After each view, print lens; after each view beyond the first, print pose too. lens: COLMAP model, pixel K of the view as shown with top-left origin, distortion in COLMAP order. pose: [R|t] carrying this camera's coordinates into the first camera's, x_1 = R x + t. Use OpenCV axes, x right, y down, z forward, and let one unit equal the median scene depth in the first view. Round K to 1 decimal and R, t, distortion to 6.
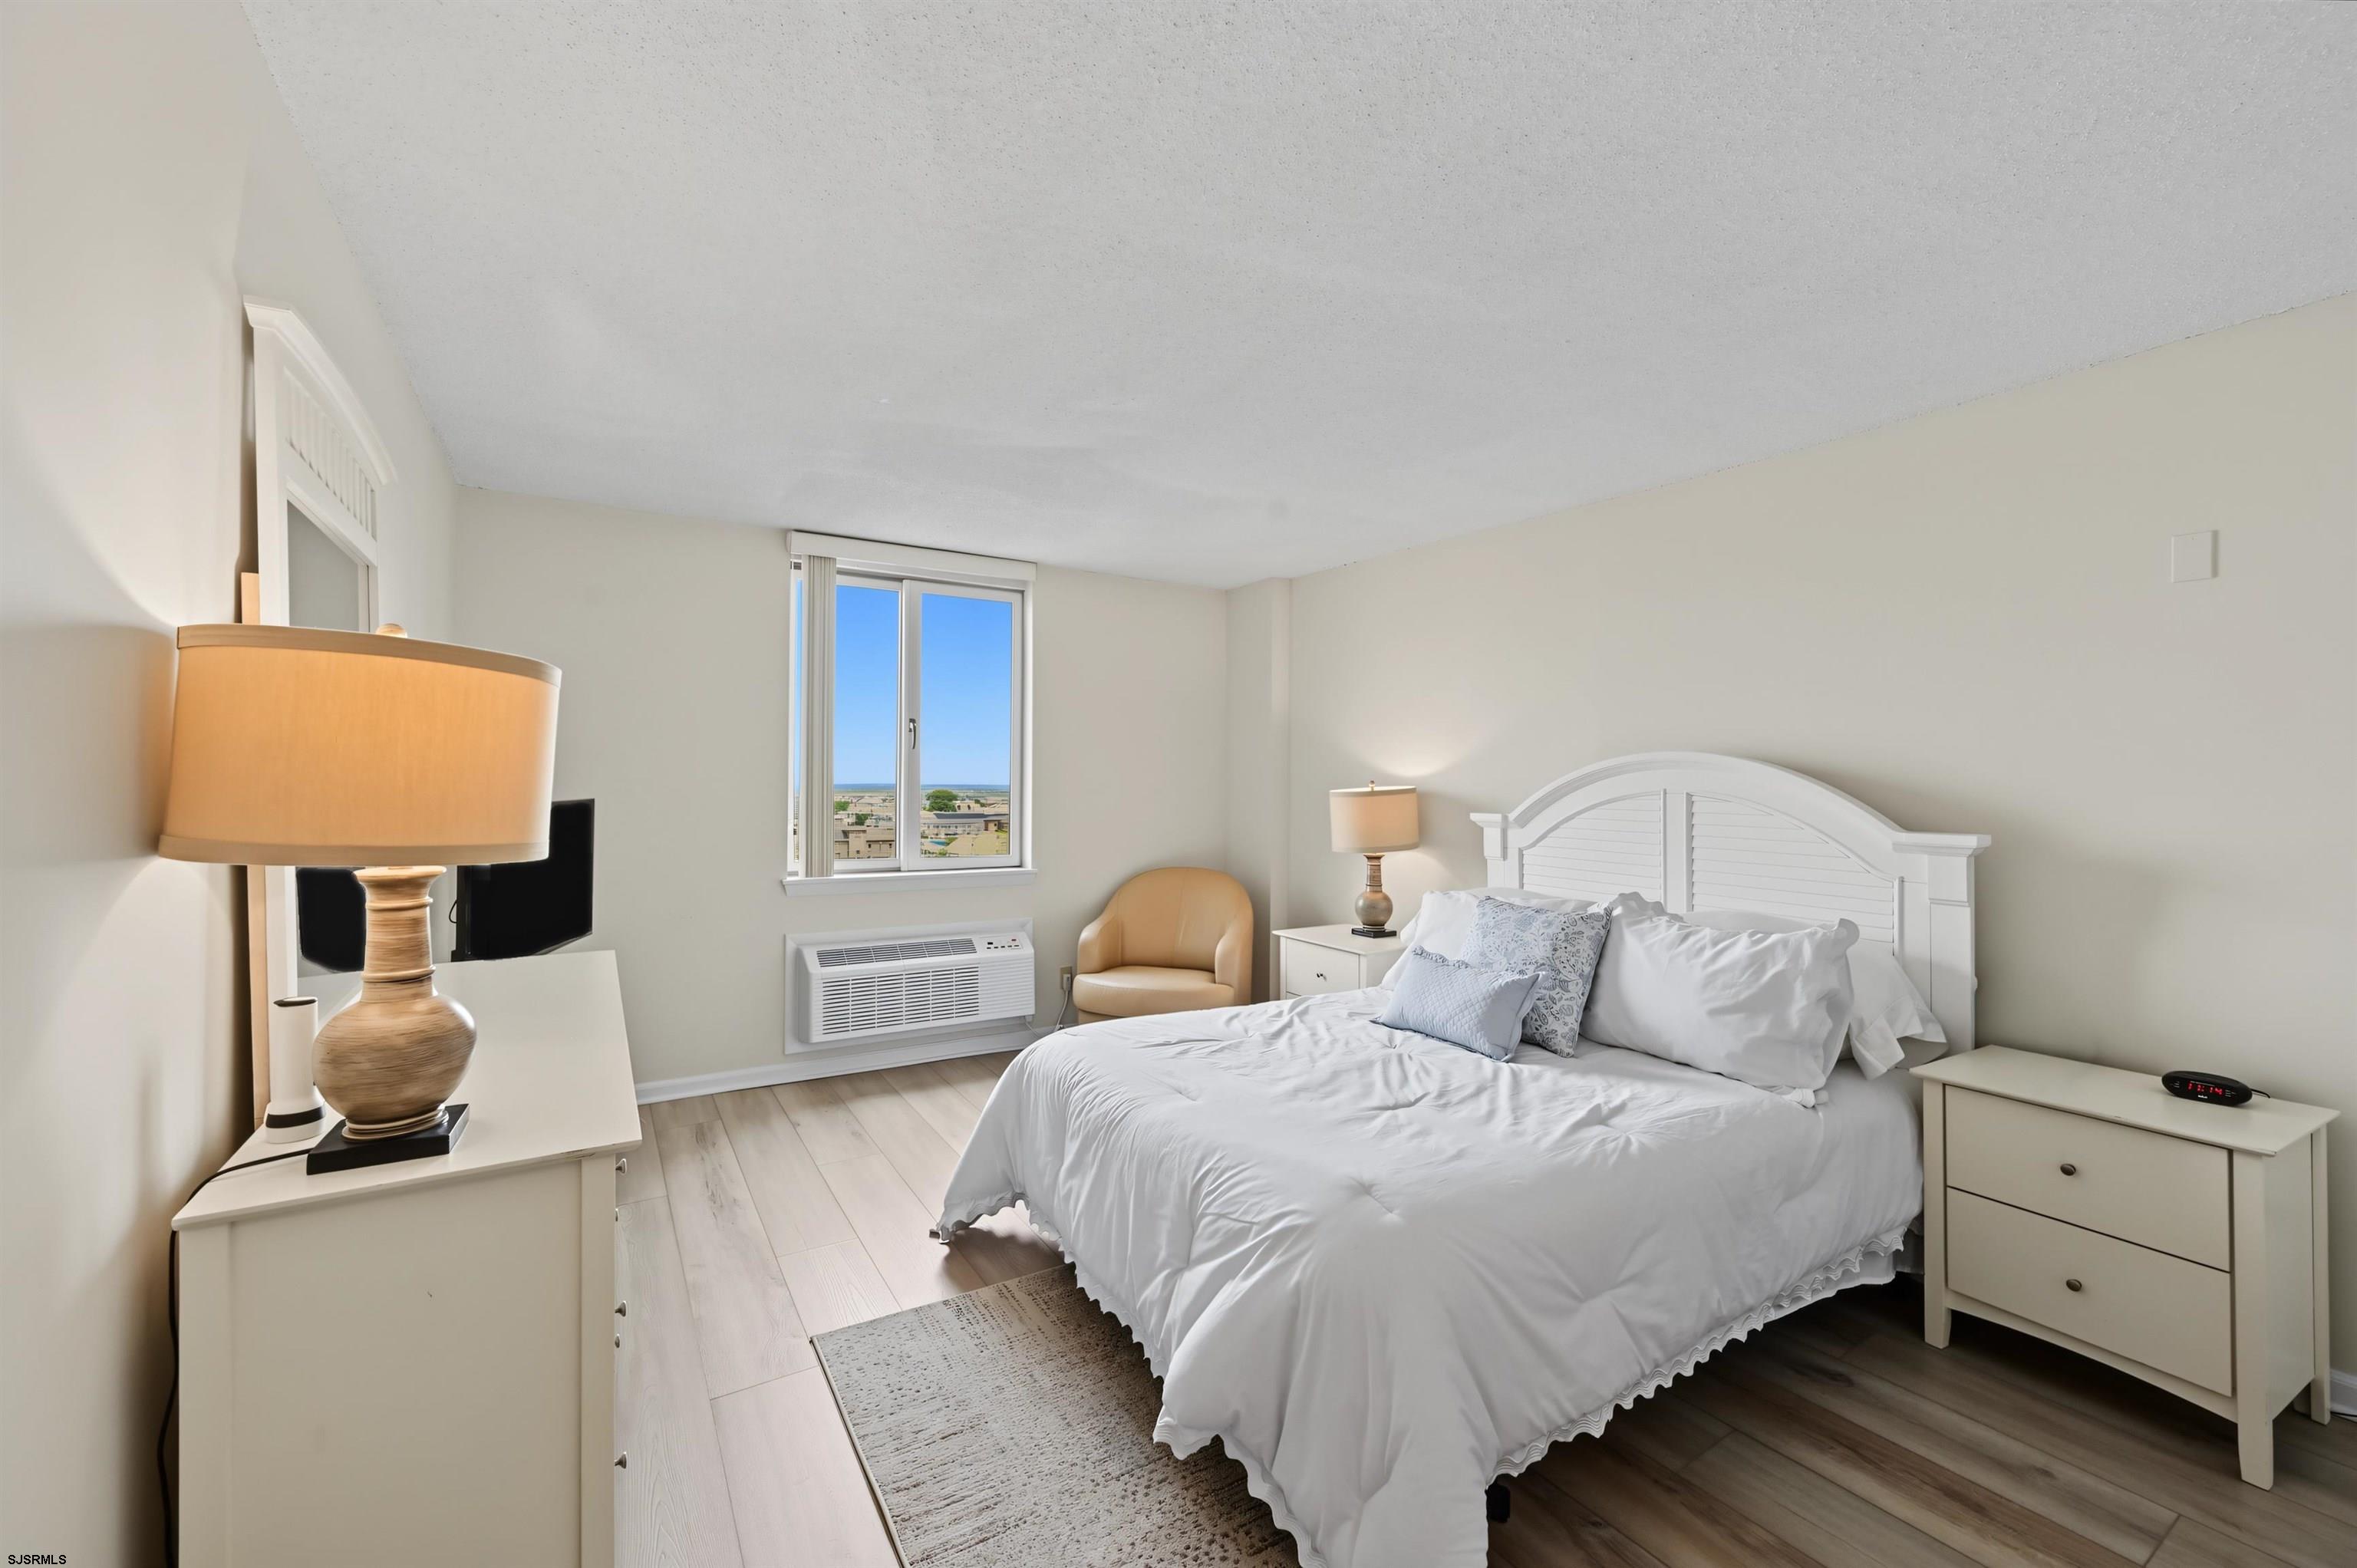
lens RADIAL K [[938.2, 0, 1194.0], [0, 938.2, 773.3], [0, 0, 1]] dist [-0.002668, 0.000861]
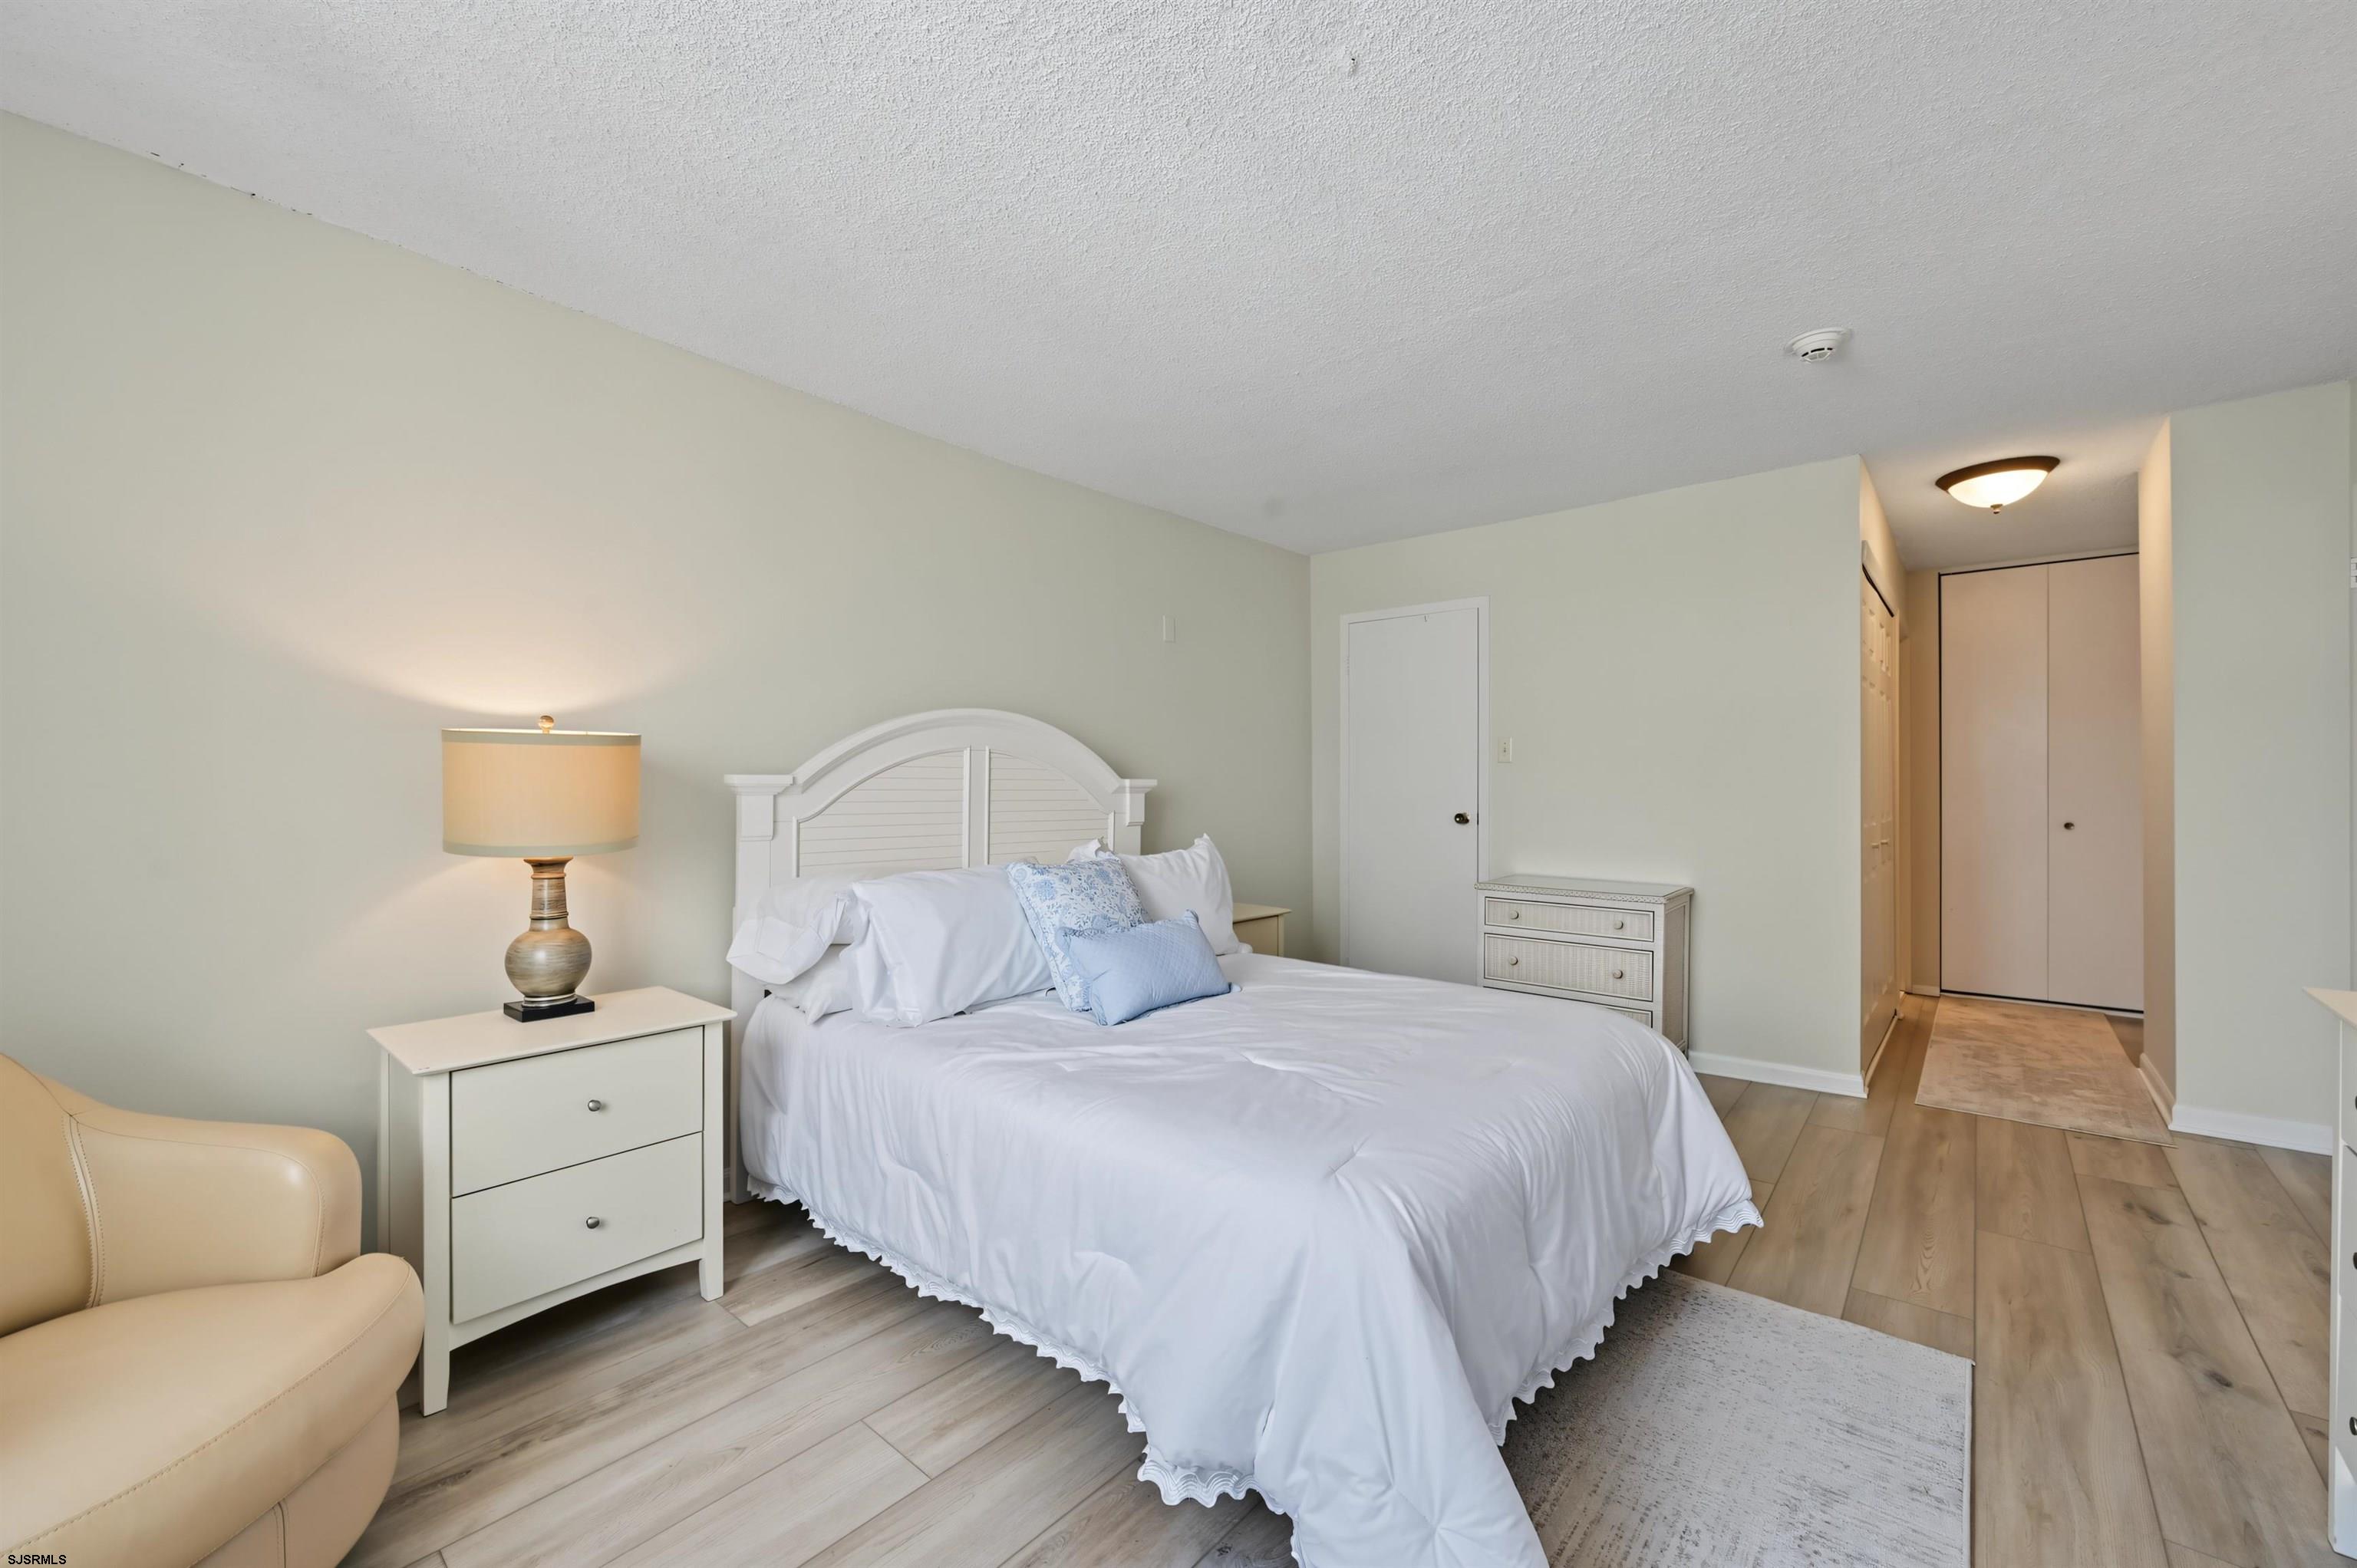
lens RADIAL K [[938.2, 0, 1196.4], [0, 938.2, 787.3], [0, 0, 1]] dist [-0.002668, 0.000861]
pose [[-0.295382, 0.006005, 0.955360, -0.437694], [0.003620, 0.999980, -0.005166, 0.056943], [-0.955372, 0.001933, -0.295398, 0.889740]]
